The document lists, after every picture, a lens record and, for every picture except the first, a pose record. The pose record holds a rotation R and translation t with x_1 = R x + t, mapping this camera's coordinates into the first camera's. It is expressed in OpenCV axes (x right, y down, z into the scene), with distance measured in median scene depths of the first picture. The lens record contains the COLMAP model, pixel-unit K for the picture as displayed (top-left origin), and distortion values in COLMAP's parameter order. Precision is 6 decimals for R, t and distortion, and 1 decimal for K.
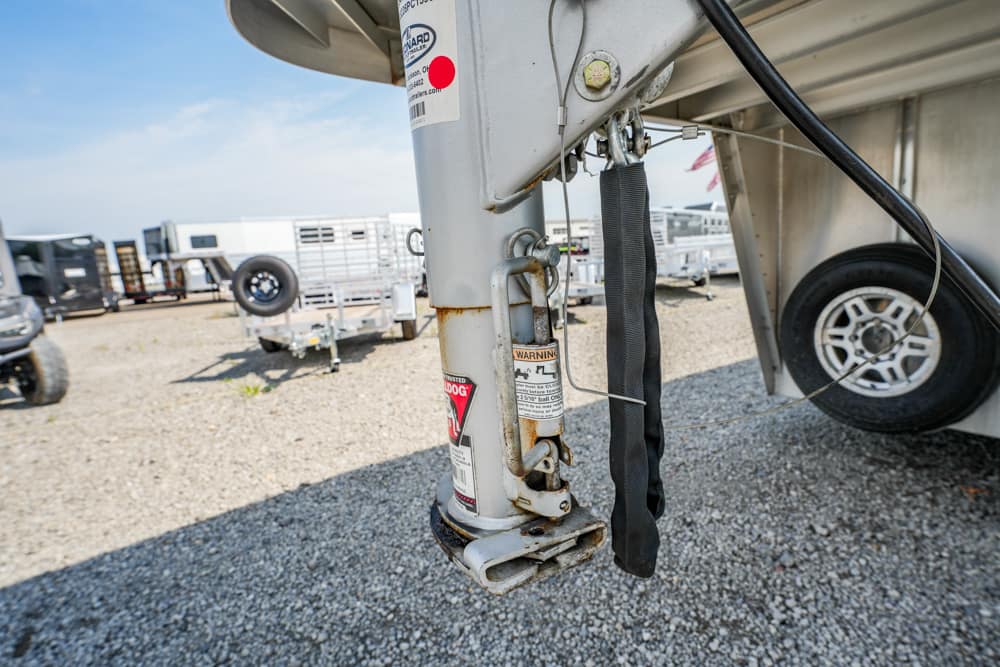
lens RADIAL K [[533.3, 0, 500.0], [0, 533.3, 333.5], [0, 0, 1]] dist [-0.004249, -0.001915]
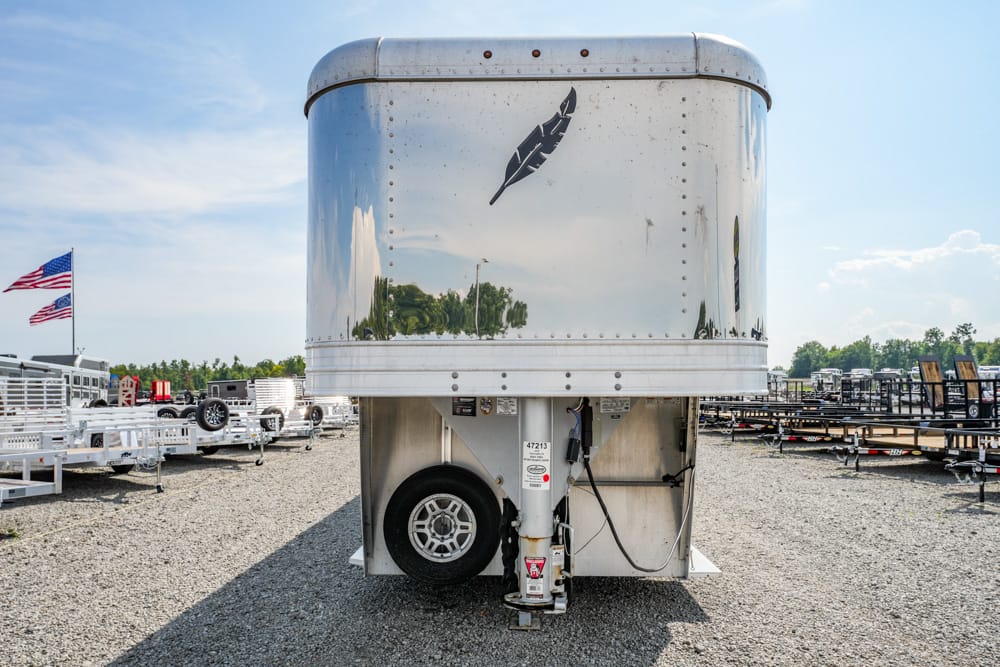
lens RADIAL K [[661.7, 0, 501.5], [0, 661.7, 352.0], [0, 0, 1]] dist [0.008040, 0.001568]
pose [[0.551034, 0.112016, 0.826930, -0.712107], [0.092635, 0.976614, -0.194021, -0.075300], [-0.829325, 0.183515, 0.527771, -0.241720]]
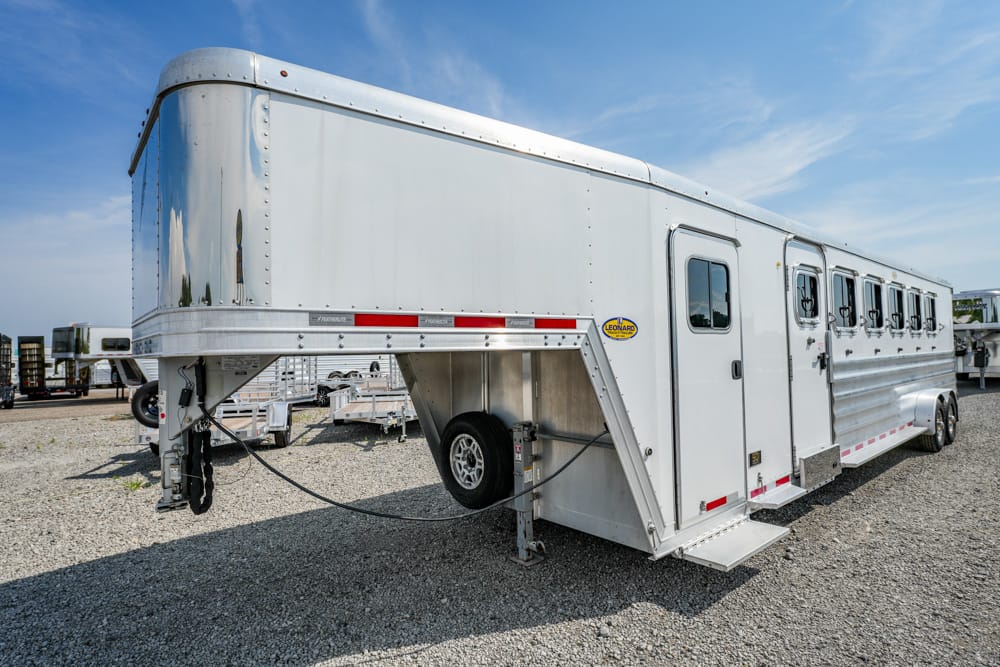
lens RADIAL K [[514.6, 0, 500.0], [0, 514.6, 333.5], [0, 0, 1]] dist [-0.003486, 0.000865]
pose [[0.988742, 0.055393, 0.139001, 0.402248], [-0.026732, 0.979400, -0.200152, -0.054428], [-0.147225, 0.194183, 0.969855, -0.766819]]
